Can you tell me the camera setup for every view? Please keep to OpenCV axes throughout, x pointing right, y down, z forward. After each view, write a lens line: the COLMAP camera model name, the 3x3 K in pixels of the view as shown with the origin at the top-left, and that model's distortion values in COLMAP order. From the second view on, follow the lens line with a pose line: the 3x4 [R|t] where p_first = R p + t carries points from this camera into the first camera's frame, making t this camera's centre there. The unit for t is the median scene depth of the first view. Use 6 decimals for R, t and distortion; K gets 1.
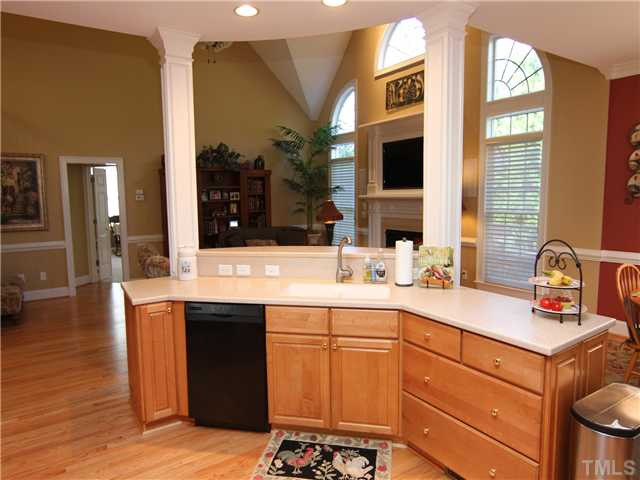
lens RADIAL K [[407.0, 0, 320.0], [0, 407.0, 240.0], [0, 0, 1]] dist [-0.001746, -0.000087]
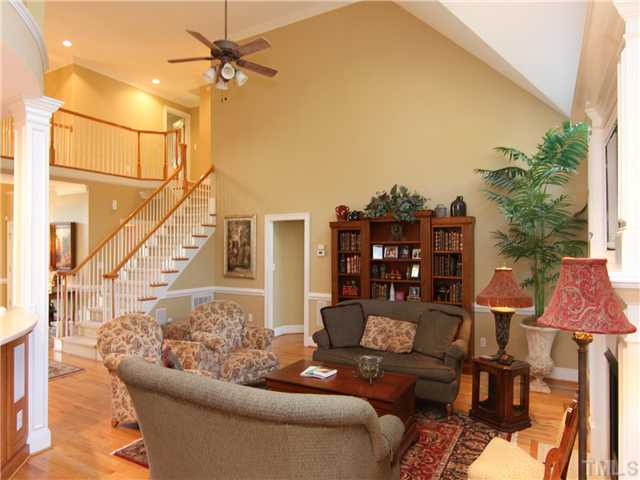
lens RADIAL K [[407.0, 0, 320.0], [0, 407.0, 240.0], [0, 0, 1]] dist [-0.001746, -0.000087]
pose [[0.458010, -0.001585, -0.888946, 0.427123], [-0.112685, 0.991828, -0.059827, -0.083120], [0.881776, 0.127572, 0.454089, 0.606780]]
